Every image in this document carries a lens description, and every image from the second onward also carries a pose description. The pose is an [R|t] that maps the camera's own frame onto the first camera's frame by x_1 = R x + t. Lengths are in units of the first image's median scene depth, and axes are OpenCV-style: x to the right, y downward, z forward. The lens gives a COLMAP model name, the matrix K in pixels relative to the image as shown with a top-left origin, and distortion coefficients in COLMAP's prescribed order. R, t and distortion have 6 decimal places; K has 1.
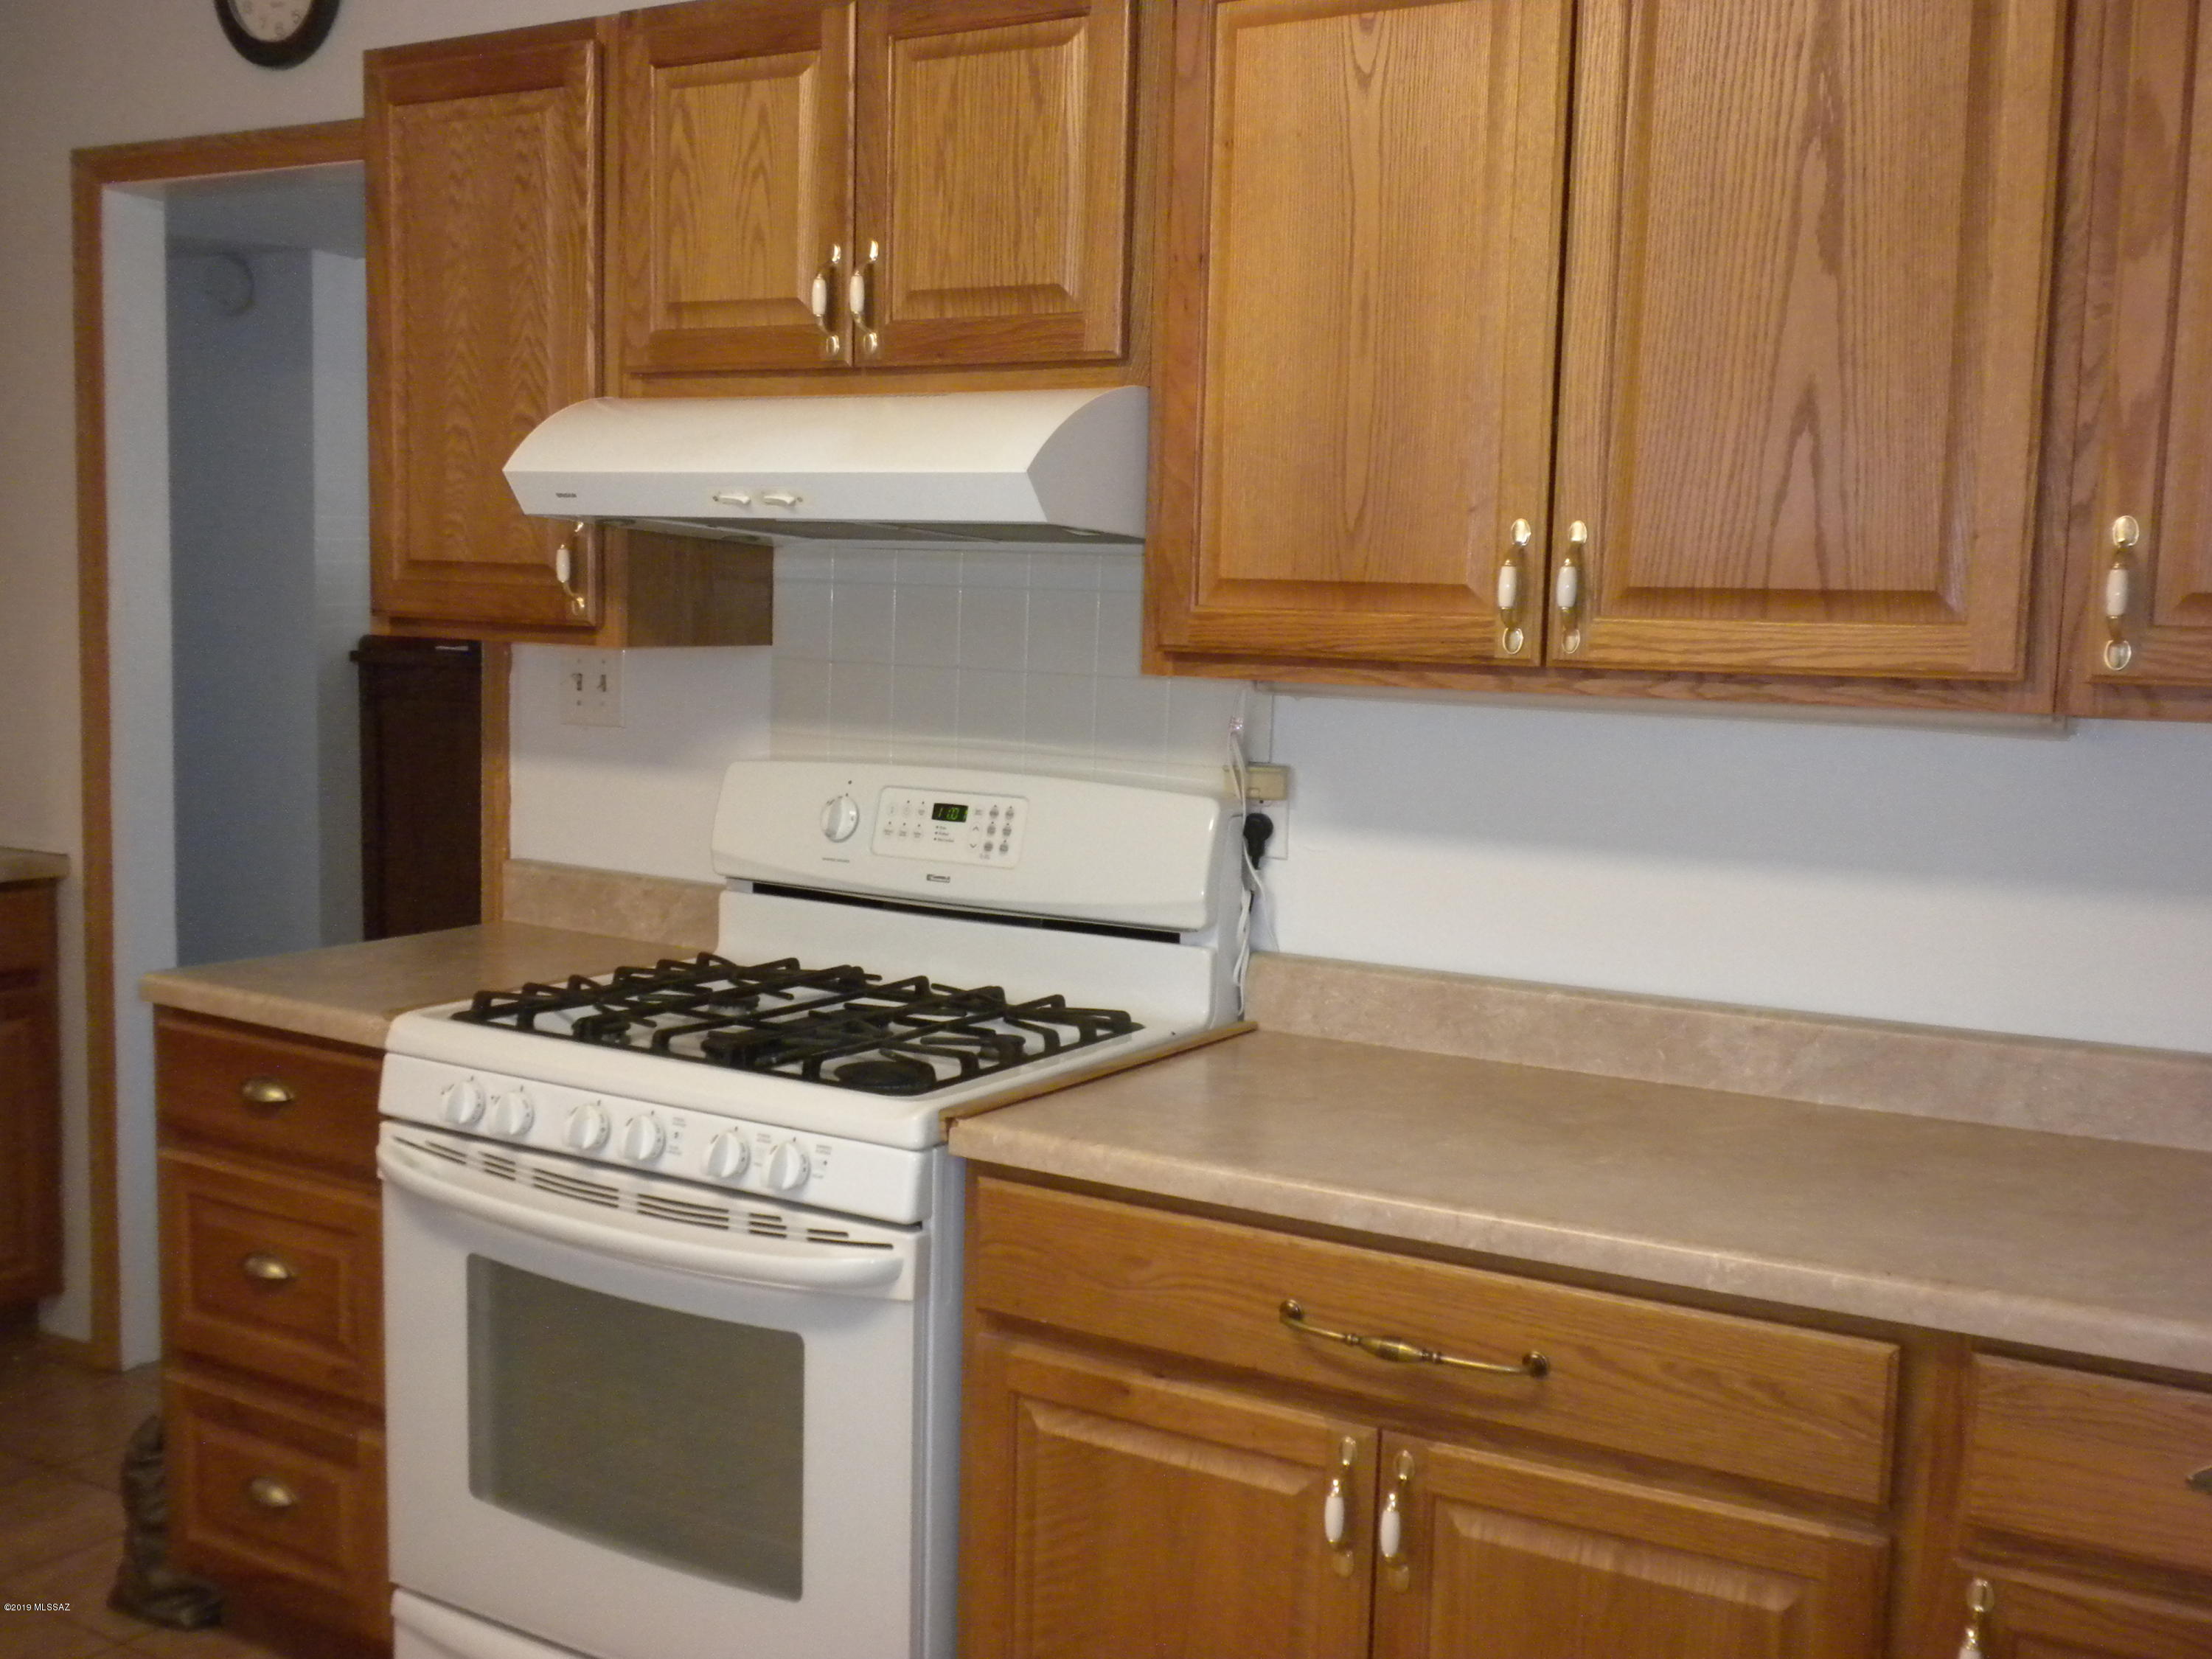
lens RADIAL K [[2258.2, 0, 1115.6], [0, 2258.2, 898.0], [0, 0, 1]] dist [-0.002330, 0.000000]
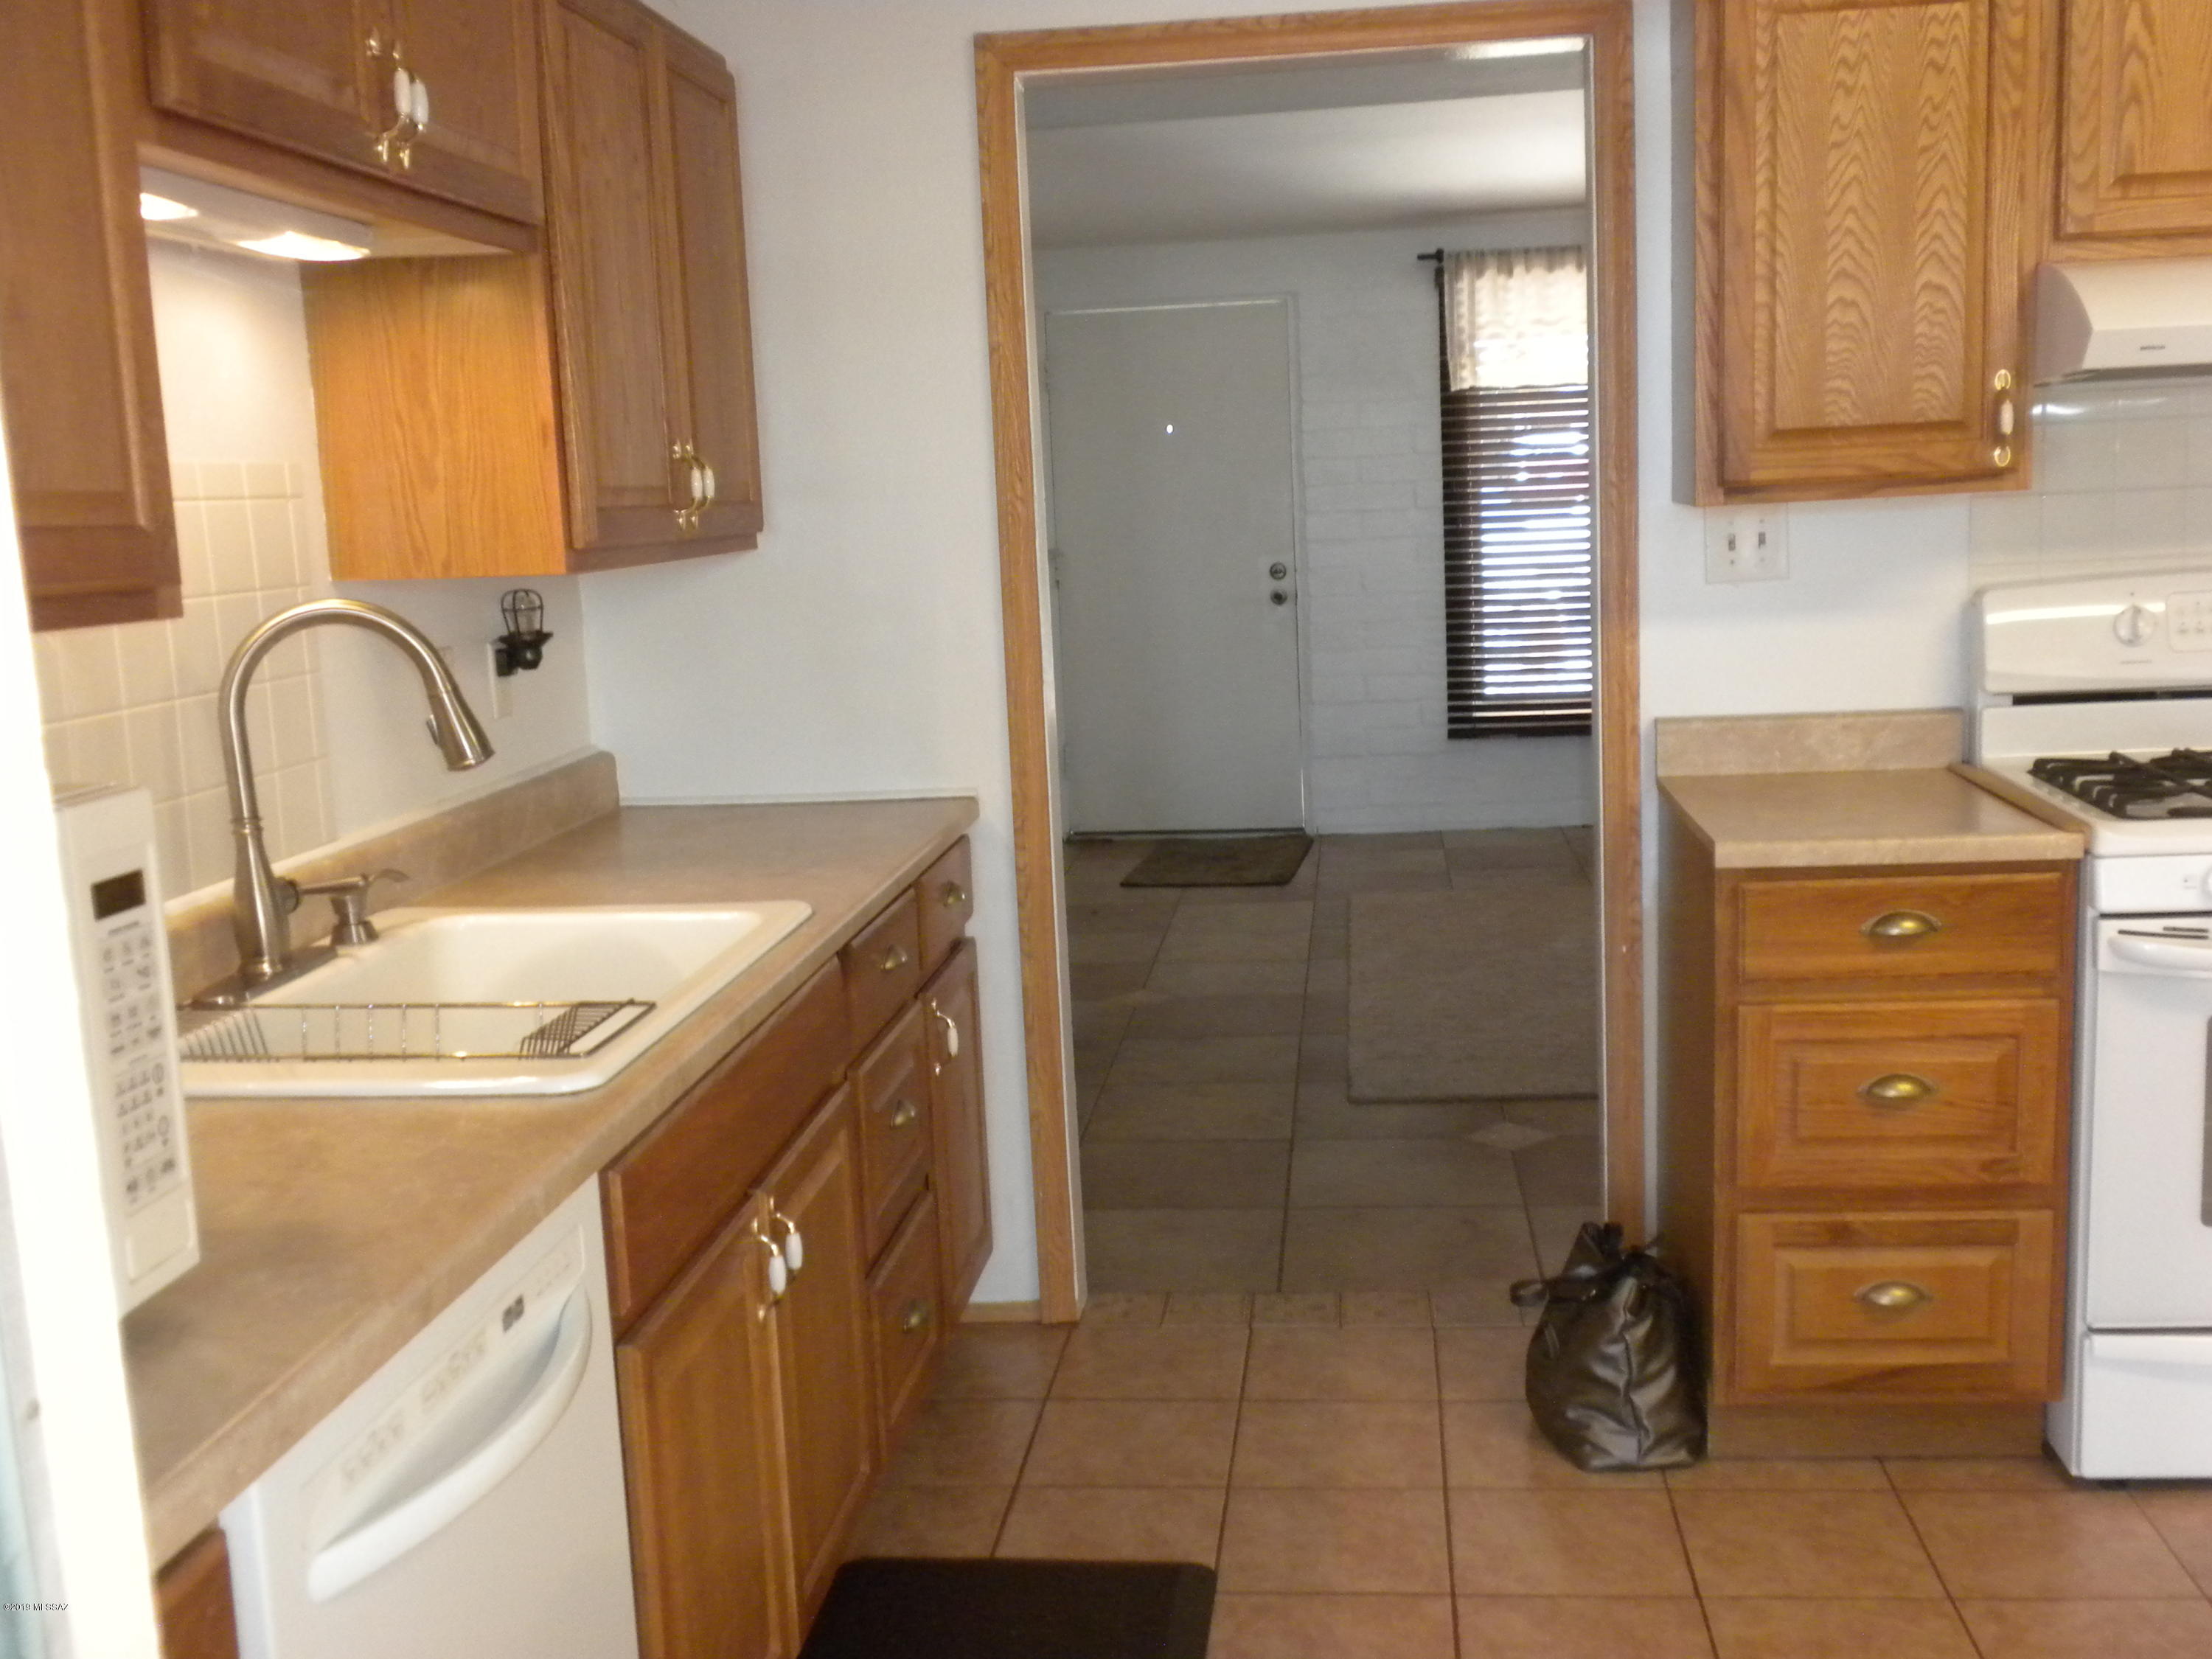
lens RADIAL K [[2258.2, 0, 1083.5], [0, 2258.2, 877.6], [0, 0, 1]] dist [-0.002330, 0.000000]
pose [[0.904967, -0.153211, 0.396939, -1.125575], [0.134475, 0.988090, 0.074801, -0.068250], [-0.403672, -0.014314, 0.914792, 0.167642]]
